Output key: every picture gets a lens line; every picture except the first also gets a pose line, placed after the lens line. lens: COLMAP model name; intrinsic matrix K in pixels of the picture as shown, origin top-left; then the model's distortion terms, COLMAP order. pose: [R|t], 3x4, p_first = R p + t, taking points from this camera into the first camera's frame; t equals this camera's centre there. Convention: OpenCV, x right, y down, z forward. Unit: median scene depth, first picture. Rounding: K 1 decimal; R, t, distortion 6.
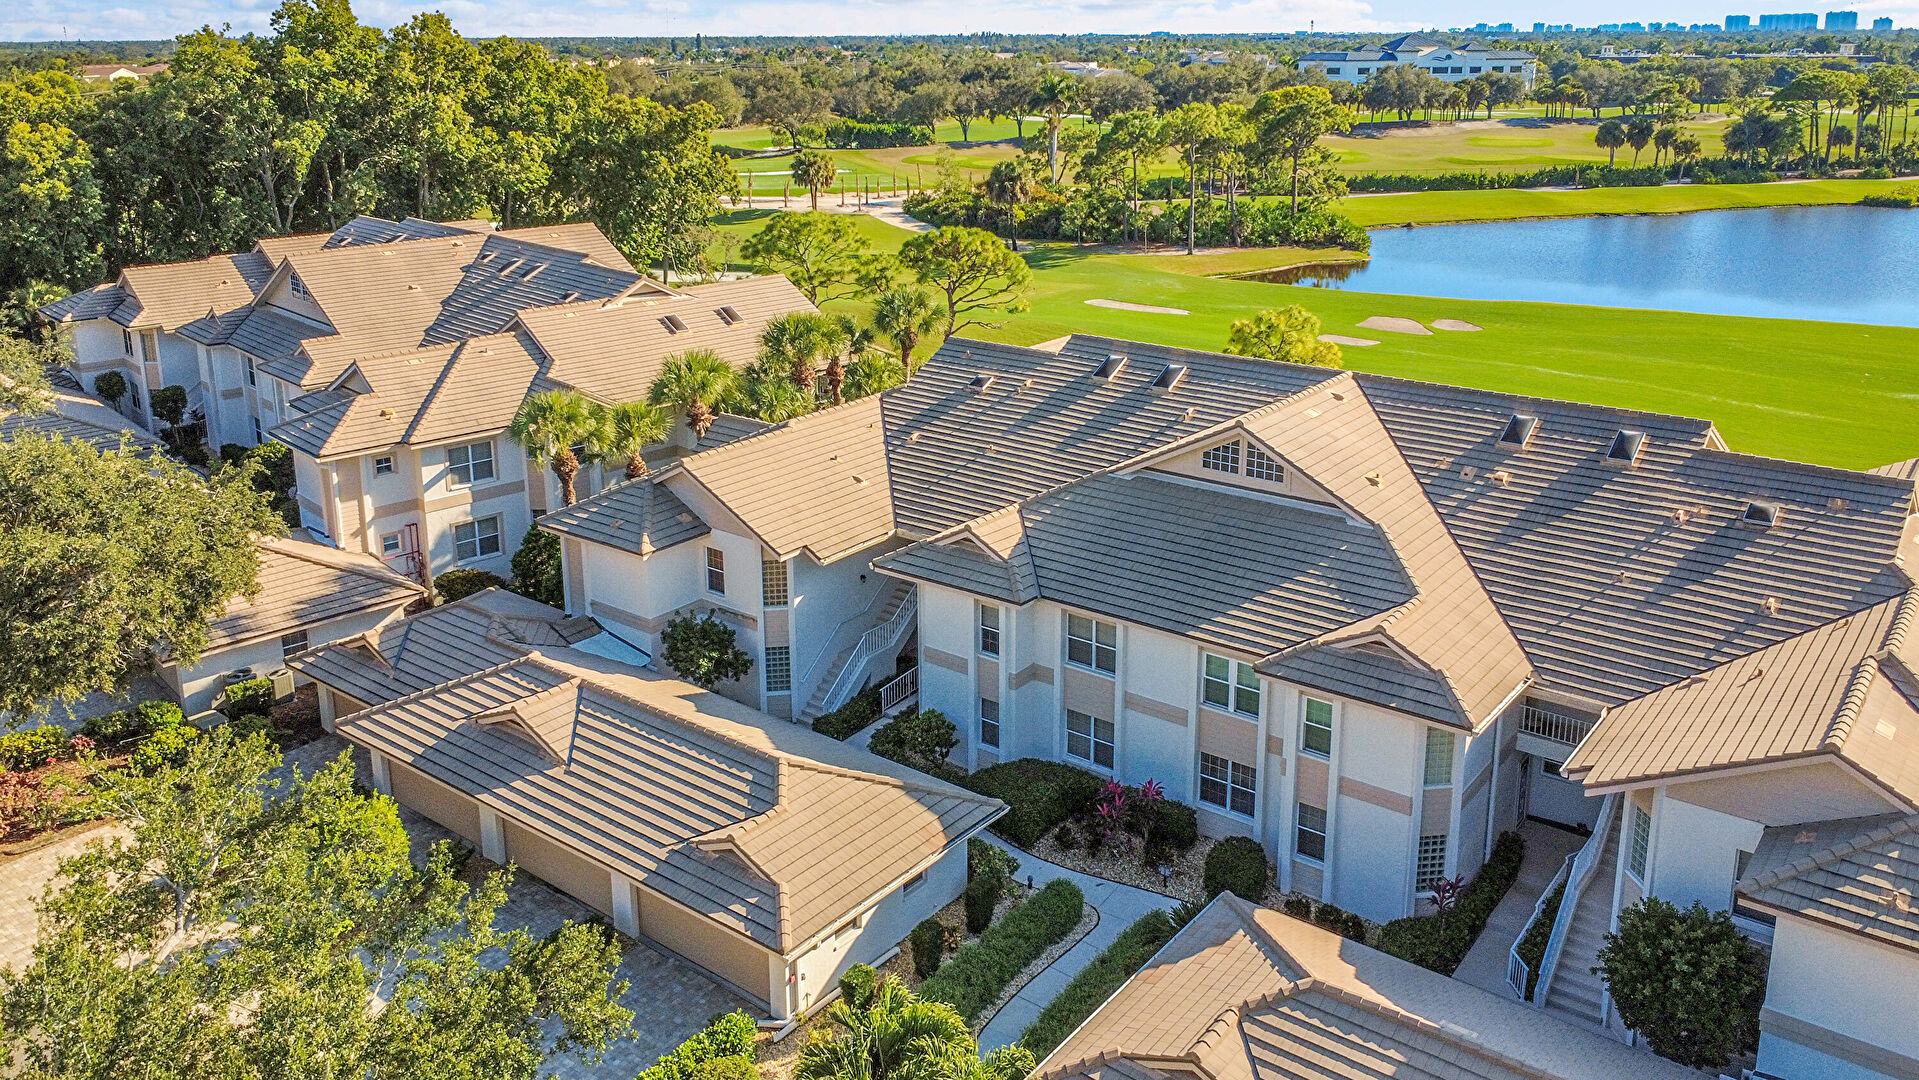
lens RADIAL K [[1459.4, 0, 959.5], [0, 1459.4, 540.0], [0, 0, 1]] dist [0.004810, -0.003394]
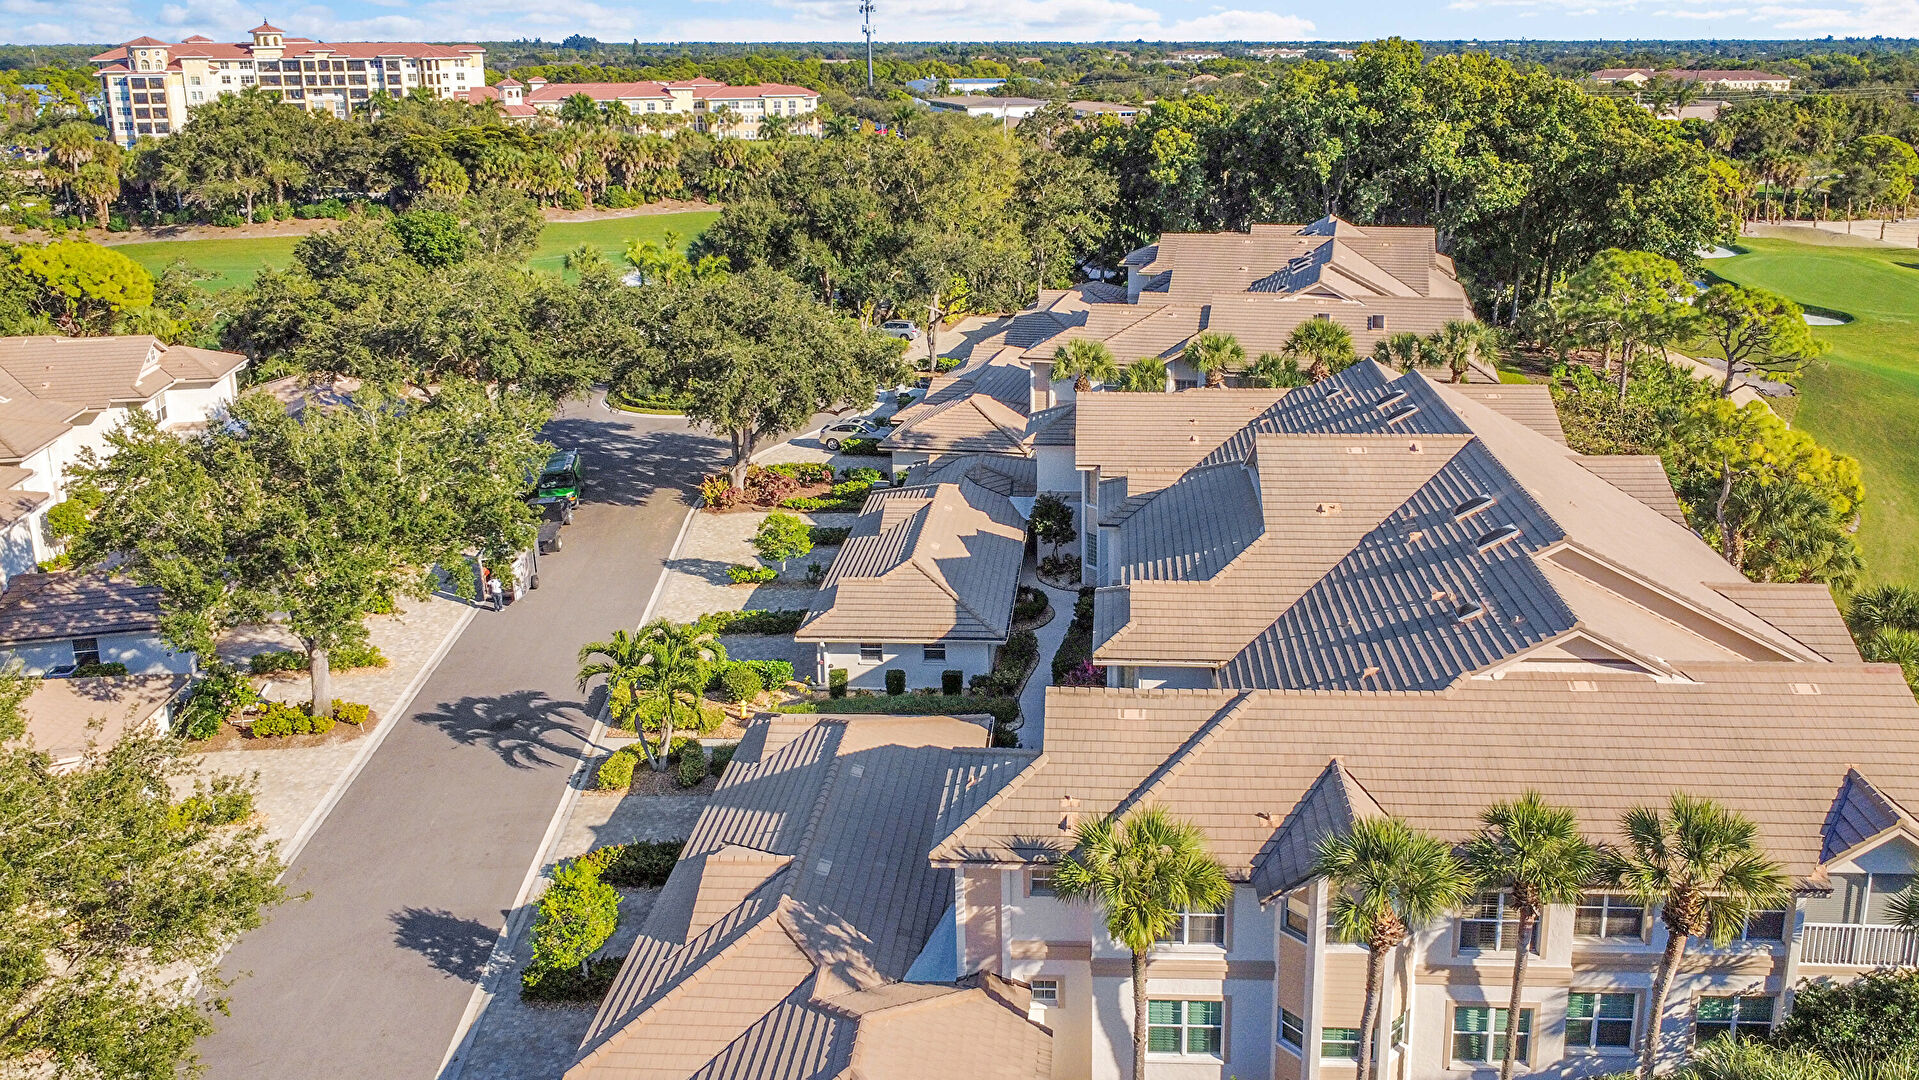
lens RADIAL K [[1459.4, 0, 959.5], [0, 1459.4, 540.0], [0, 0, 1]] dist [0.004810, -0.003394]
pose [[0.525121, 0.277829, -0.804400, 0.300922], [-0.270945, 0.950606, 0.151450, -0.032169], [0.806745, 0.138418, 0.574459, 0.024094]]
